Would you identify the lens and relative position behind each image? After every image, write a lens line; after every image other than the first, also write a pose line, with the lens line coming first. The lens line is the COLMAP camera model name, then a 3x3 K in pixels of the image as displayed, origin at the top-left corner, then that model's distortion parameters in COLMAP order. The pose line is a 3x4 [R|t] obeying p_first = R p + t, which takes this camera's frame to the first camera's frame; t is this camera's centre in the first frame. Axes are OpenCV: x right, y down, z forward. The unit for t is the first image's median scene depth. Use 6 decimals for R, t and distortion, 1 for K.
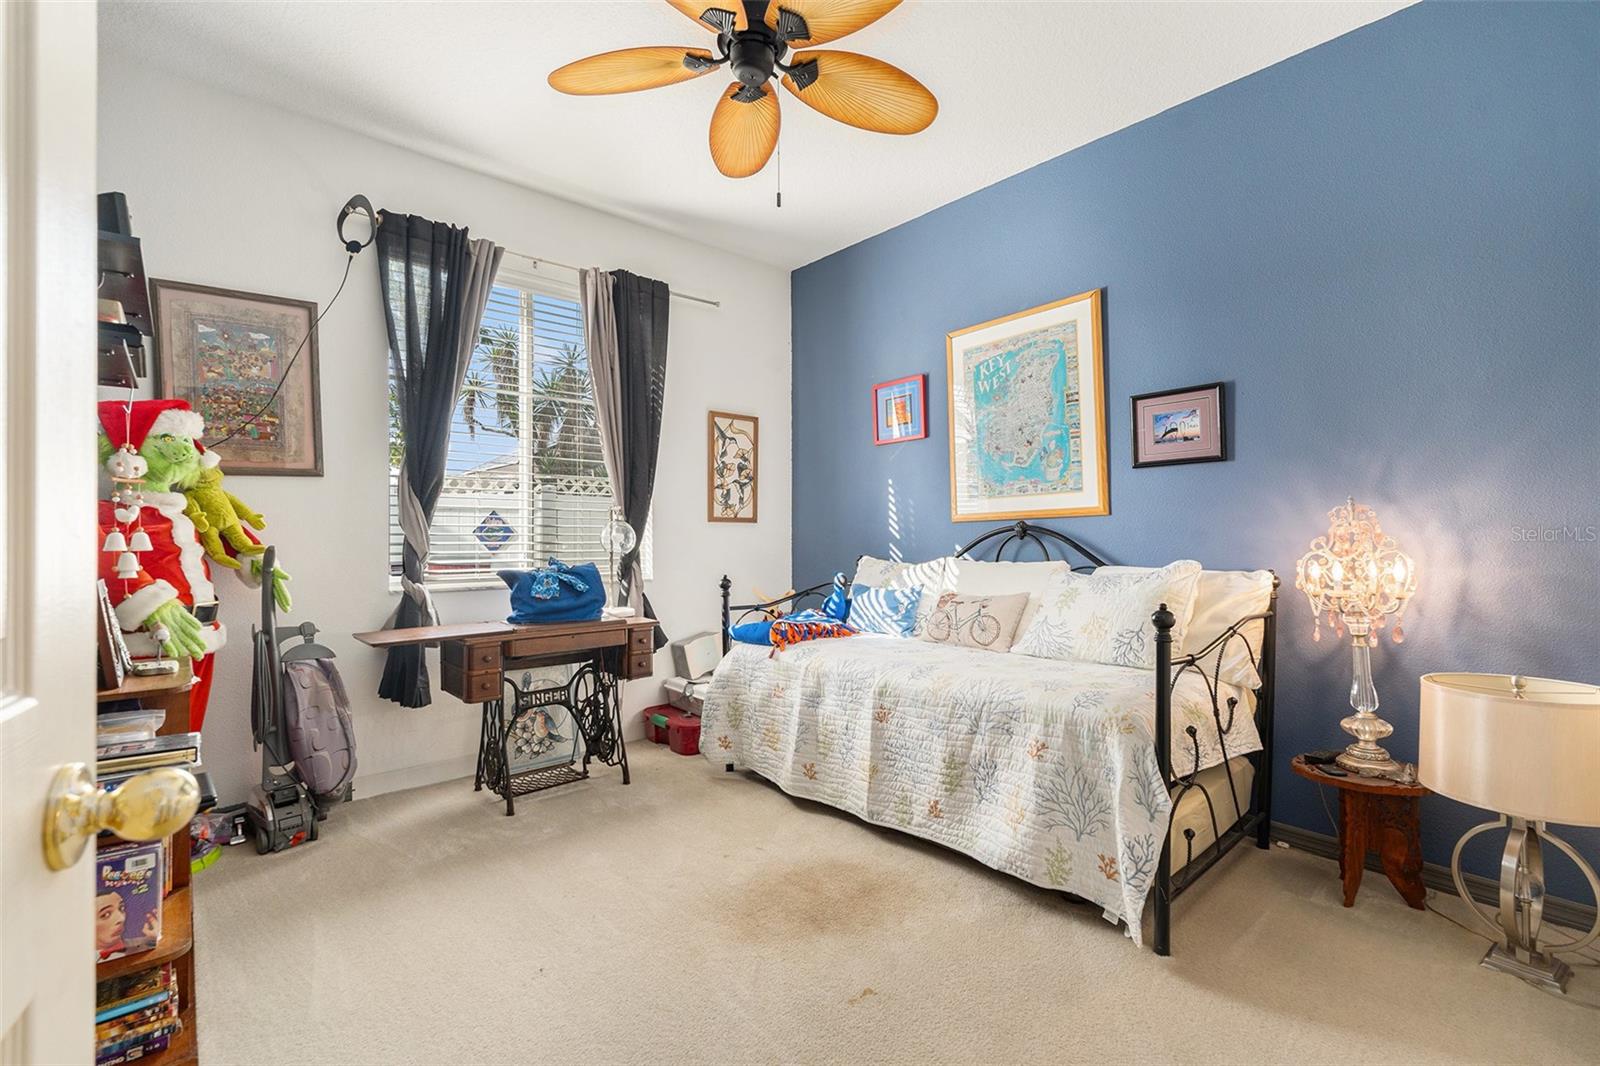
lens RADIAL K [[702.7, 0, 803.1], [0, 702.7, 533.6], [0, 0, 1]] dist [-0.008739, 0.001264]
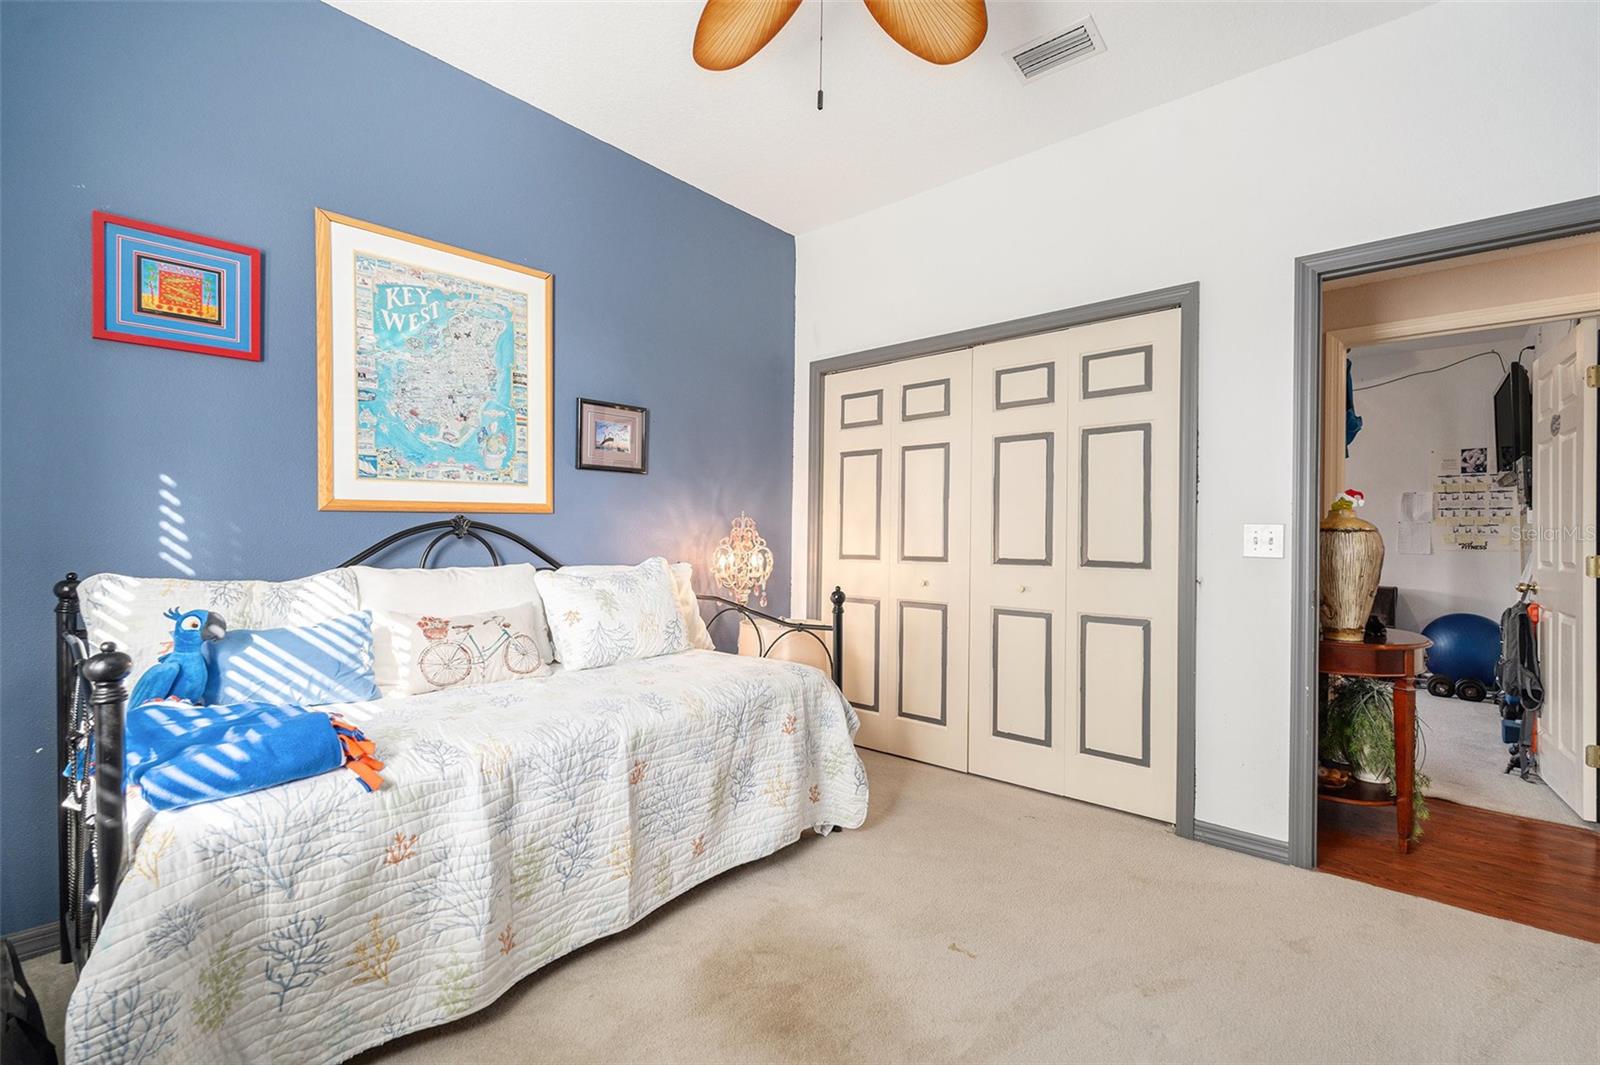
lens RADIAL K [[702.7, 0, 794.4], [0, 702.7, 533.3], [0, 0, 1]] dist [-0.008739, 0.001264]
pose [[-0.119871, 0.004595, 0.992779, -0.537876], [-0.014629, 0.999873, -0.006394, 0.001980], [-0.992682, -0.015290, -0.119788, 0.757787]]
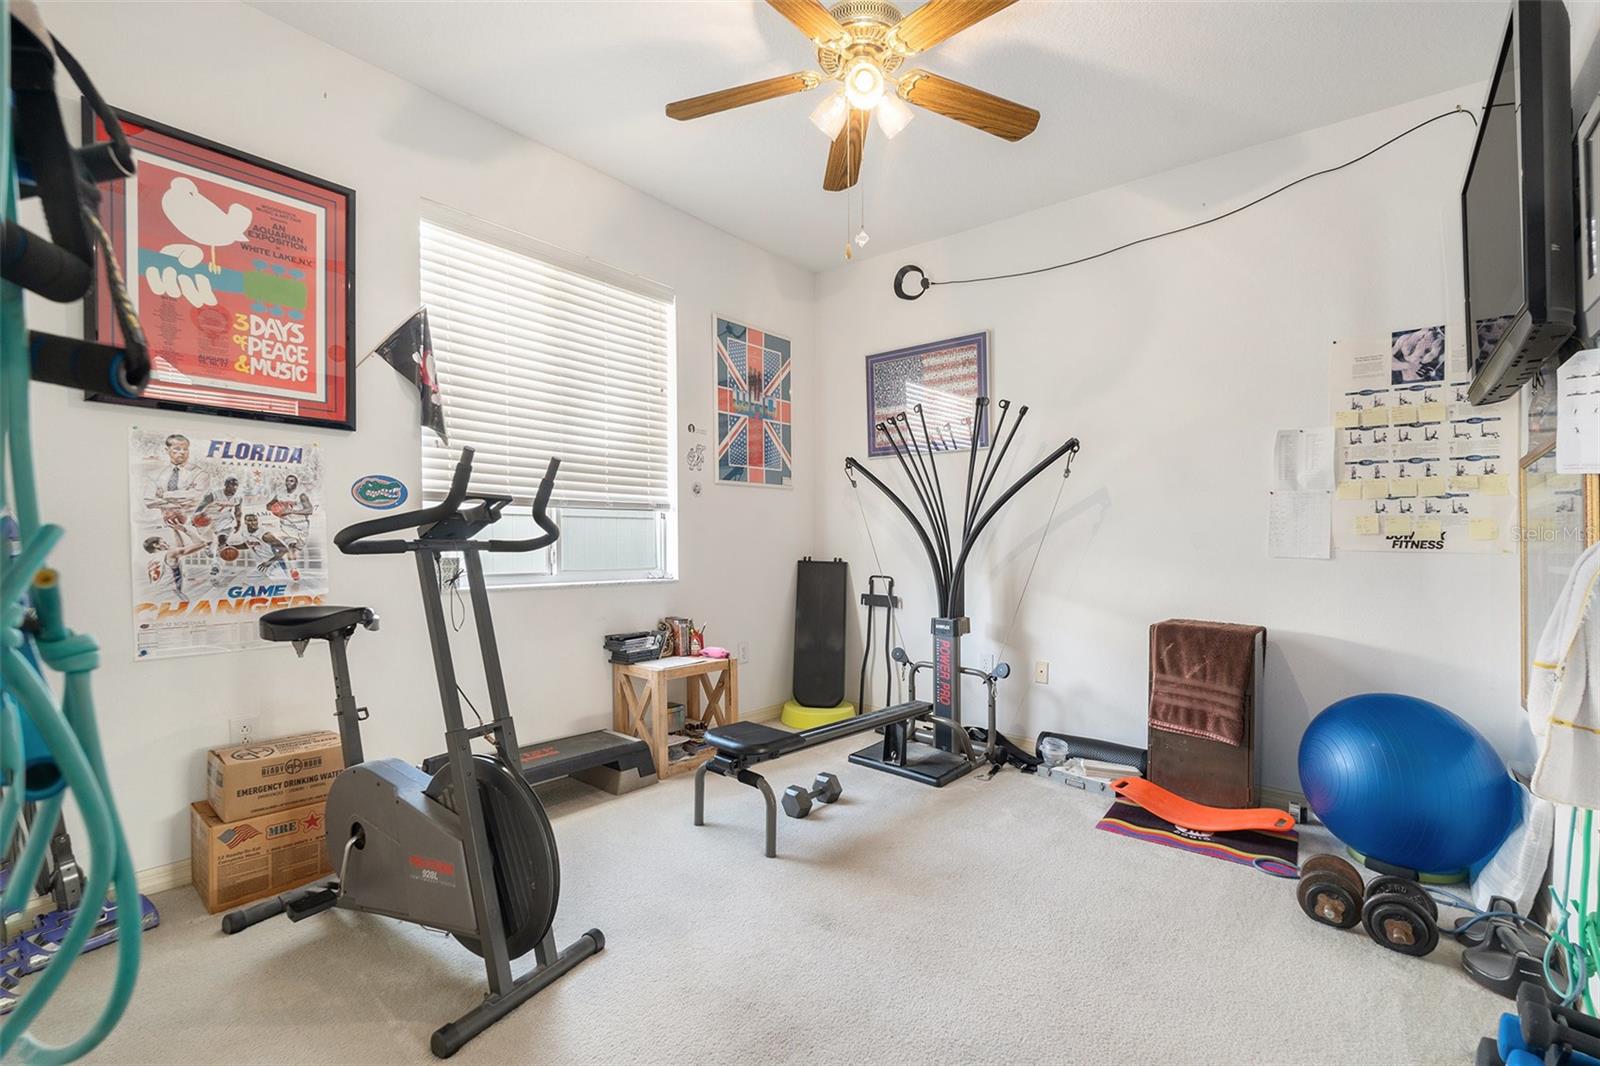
lens RADIAL K [[702.7, 0, 805.9], [0, 702.7, 532.1], [0, 0, 1]] dist [-0.008739, 0.001264]
pose [[-0.158233, -0.003667, 0.987395, -0.369384], [-0.013512, 0.999908, 0.001548, 0.000583], [-0.987309, -0.013096, -0.158268, 0.543789]]
